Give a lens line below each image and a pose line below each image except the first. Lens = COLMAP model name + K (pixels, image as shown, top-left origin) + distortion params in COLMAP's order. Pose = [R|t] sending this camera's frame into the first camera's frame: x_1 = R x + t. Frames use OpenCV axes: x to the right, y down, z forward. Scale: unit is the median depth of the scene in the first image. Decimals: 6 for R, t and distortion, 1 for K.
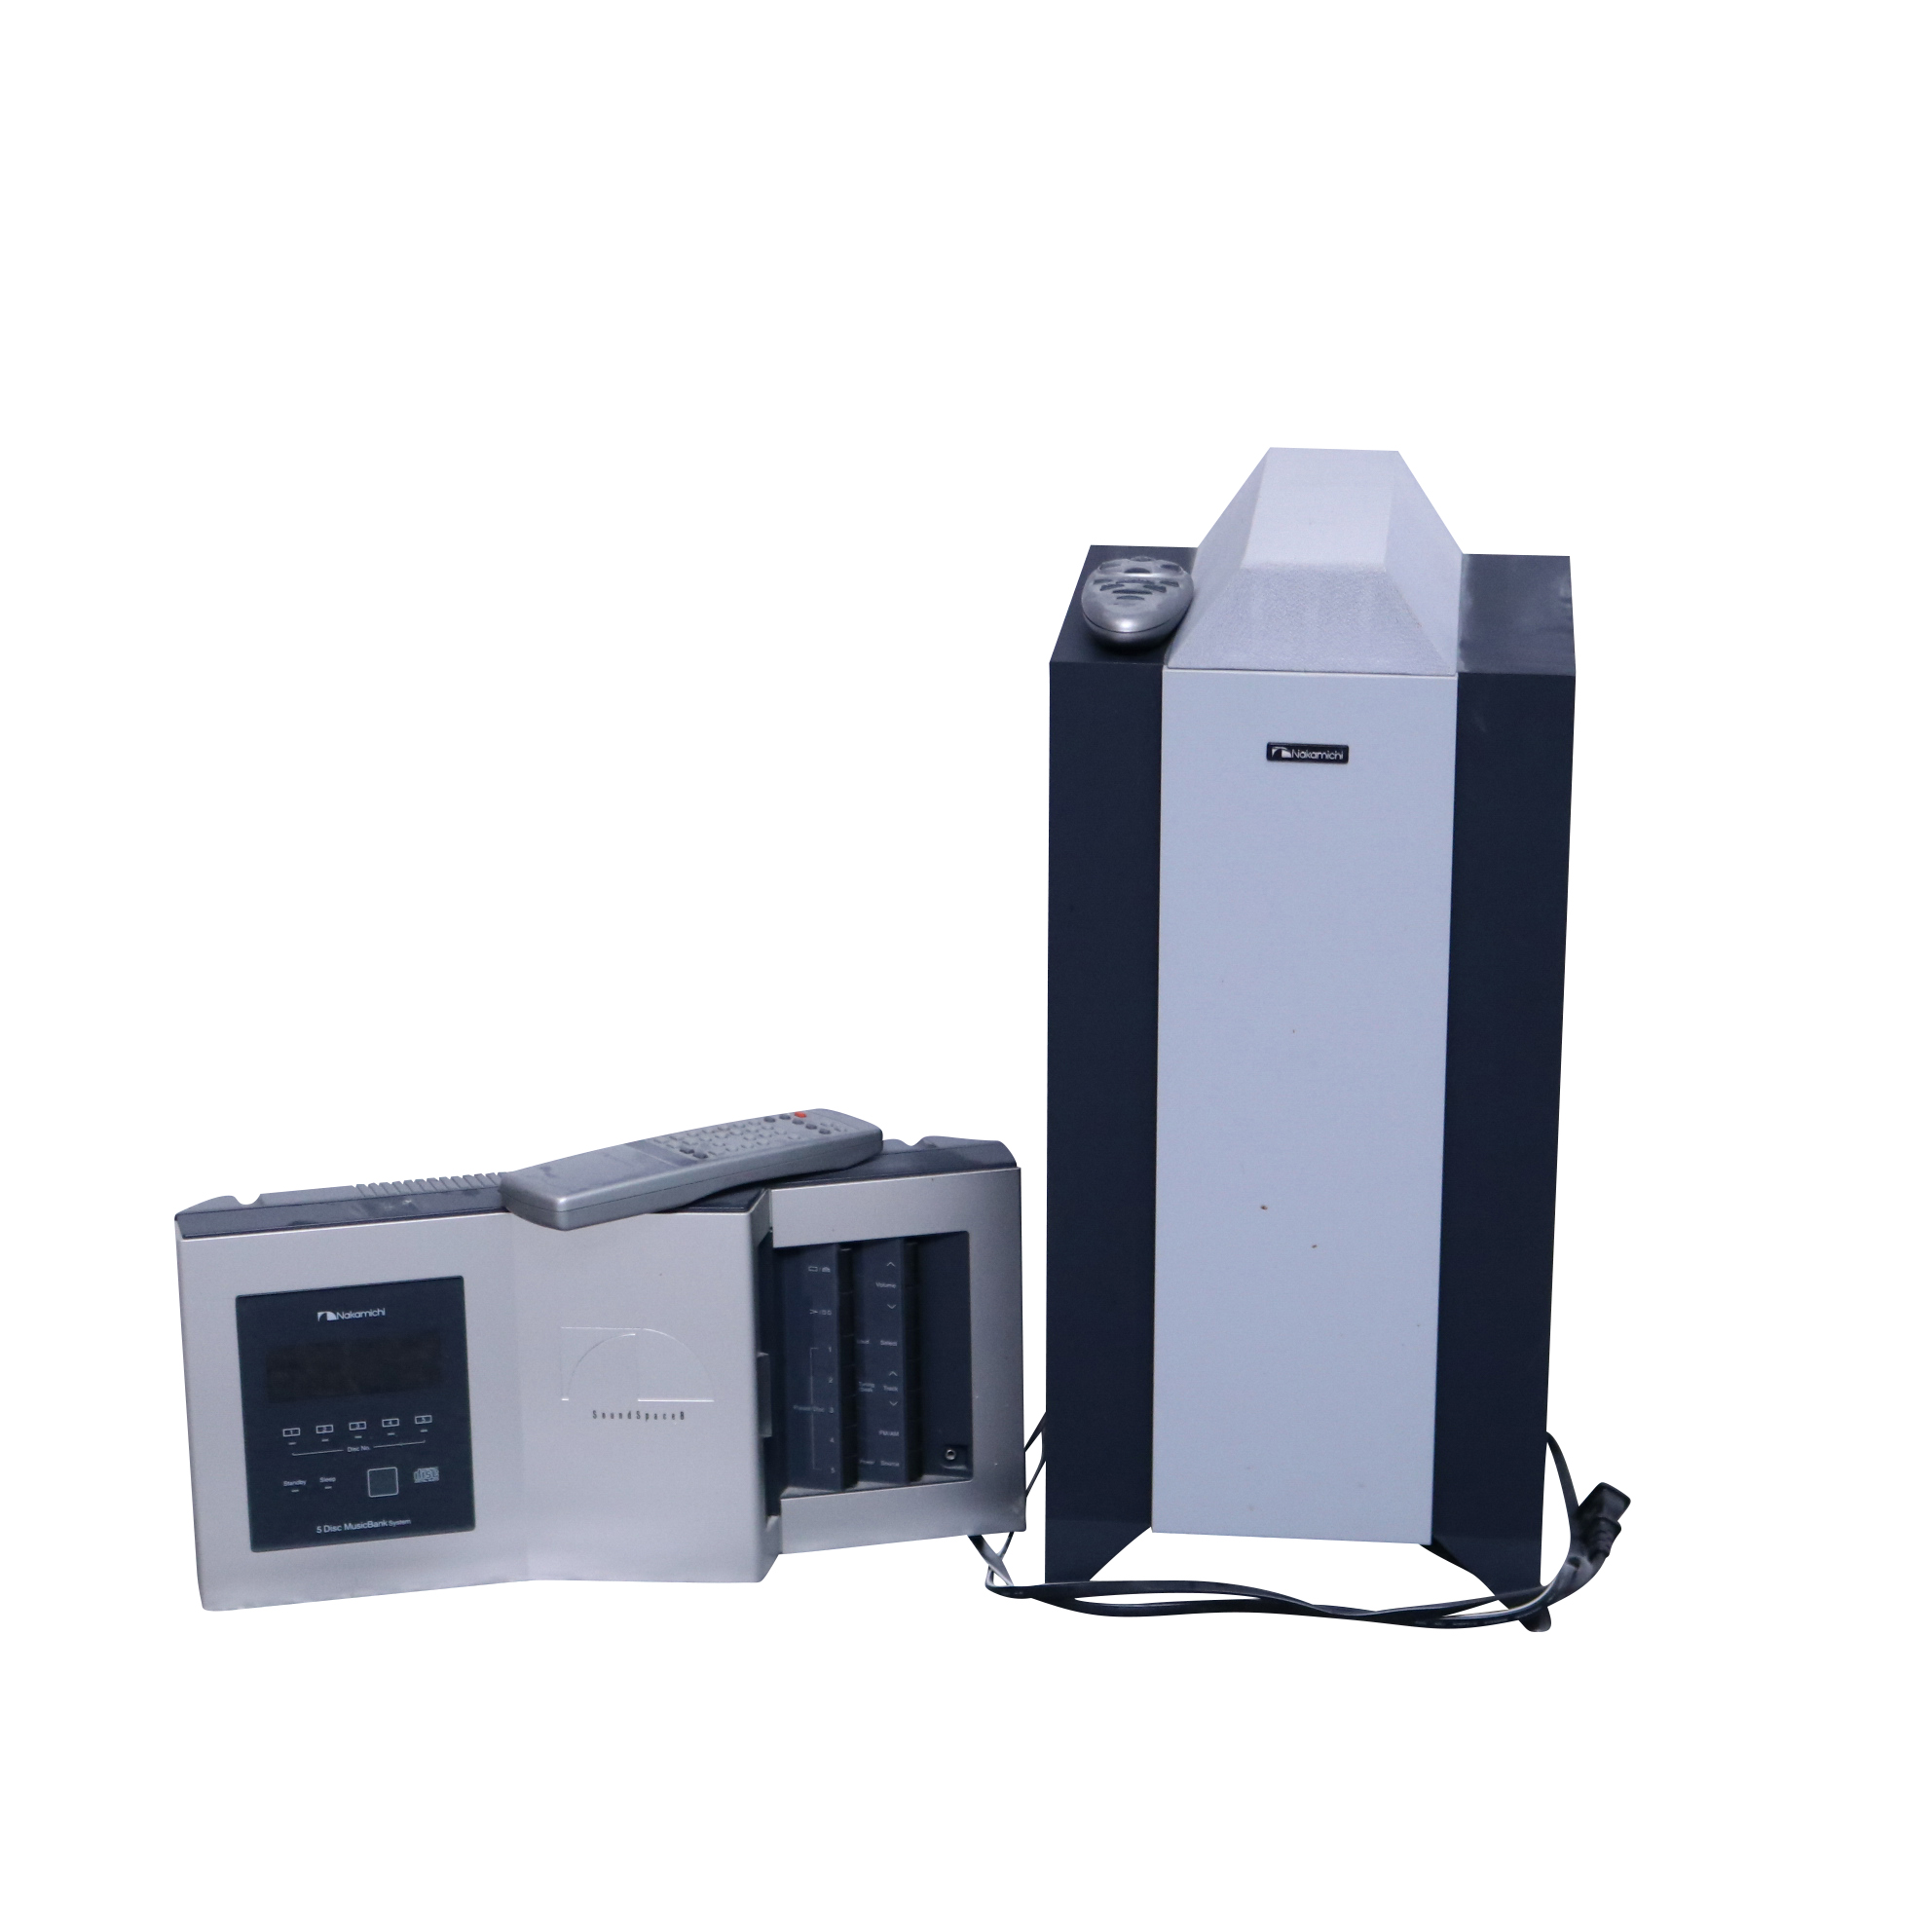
lens RADIAL K [[4925.0, 0, 966.0], [0, 4925.0, 966.0], [0, 0, 1]] dist [-0.006047, -0.029484]
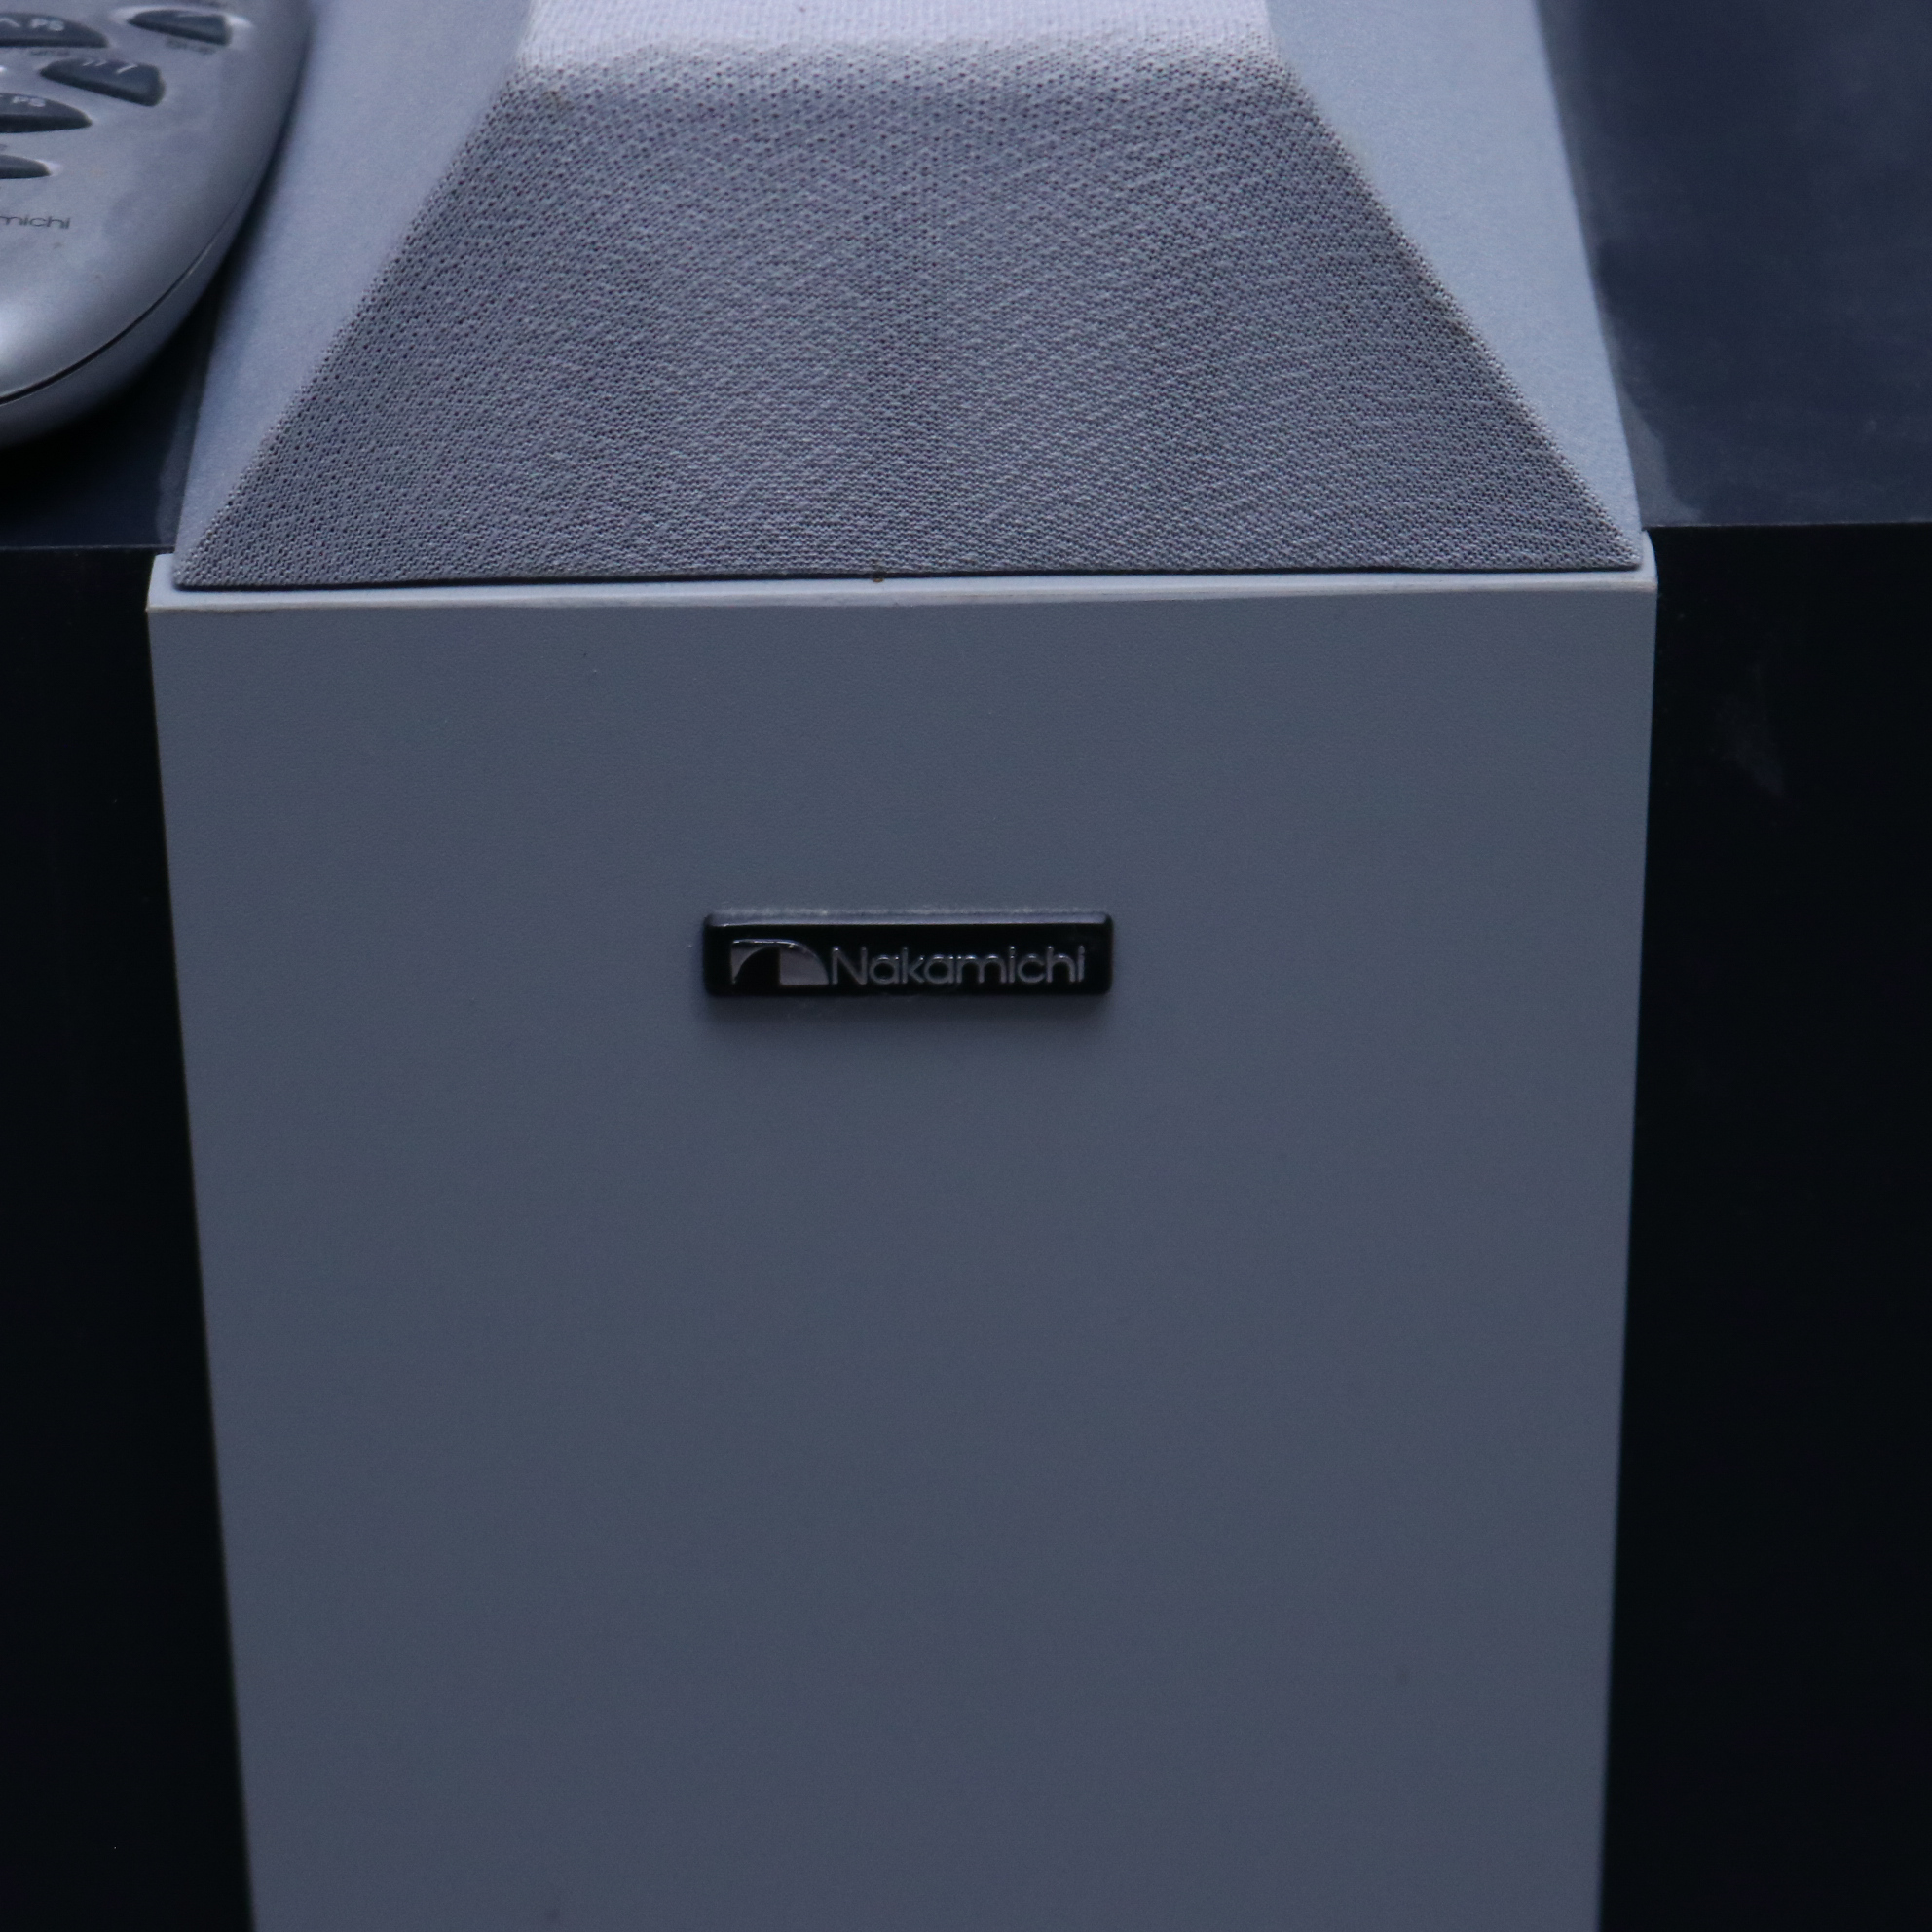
lens RADIAL K [[7142.4, 0, 966.0], [0, 7142.4, 966.0], [0, 0, 1]] dist [0.039541, 1.171511]
pose [[0.993486, -0.067081, 0.092117, 0.042029], [0.045434, 0.974521, 0.219647, -0.099529], [-0.104504, -0.214031, 0.971221, 0.671188]]
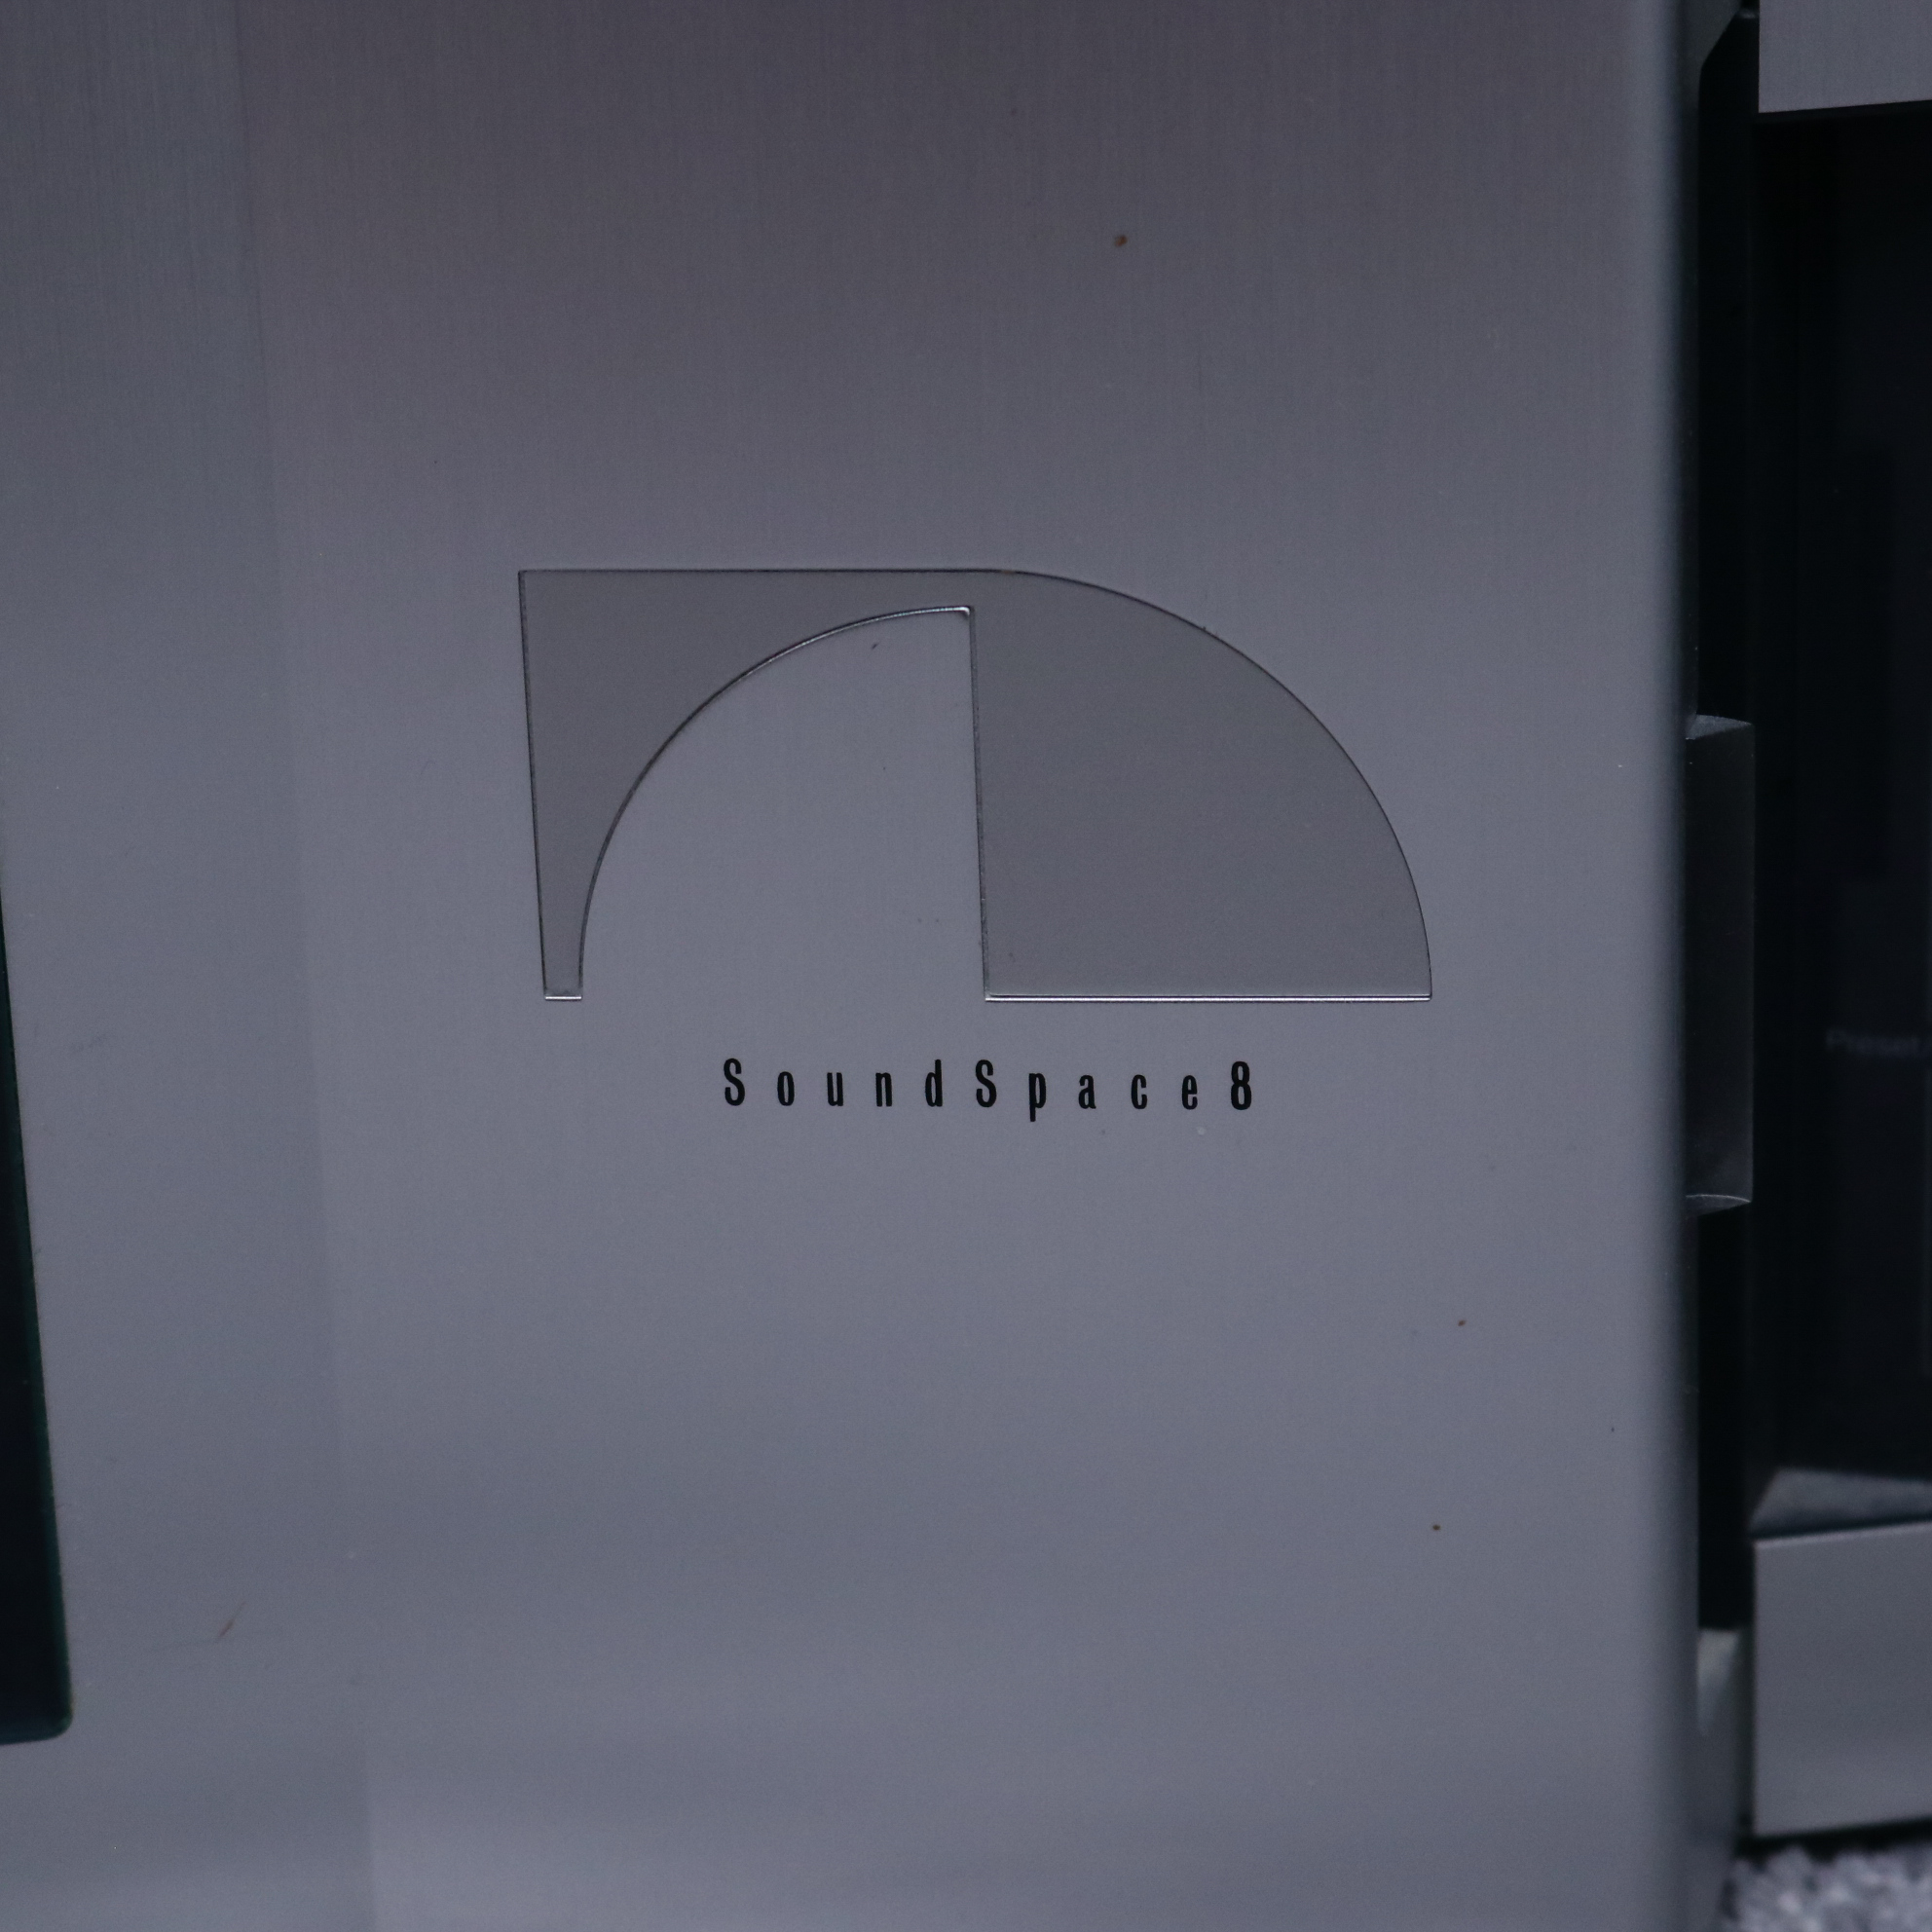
lens RADIAL K [[7142.4, 0, 966.0], [0, 7142.4, 966.0], [0, 0, 1]] dist [0.039541, 1.171511]
pose [[0.999184, -0.006404, -0.039871, -0.057225], [0.009137, 0.997593, 0.068743, 0.069778], [0.039335, -0.069051, 0.996837, 0.750361]]
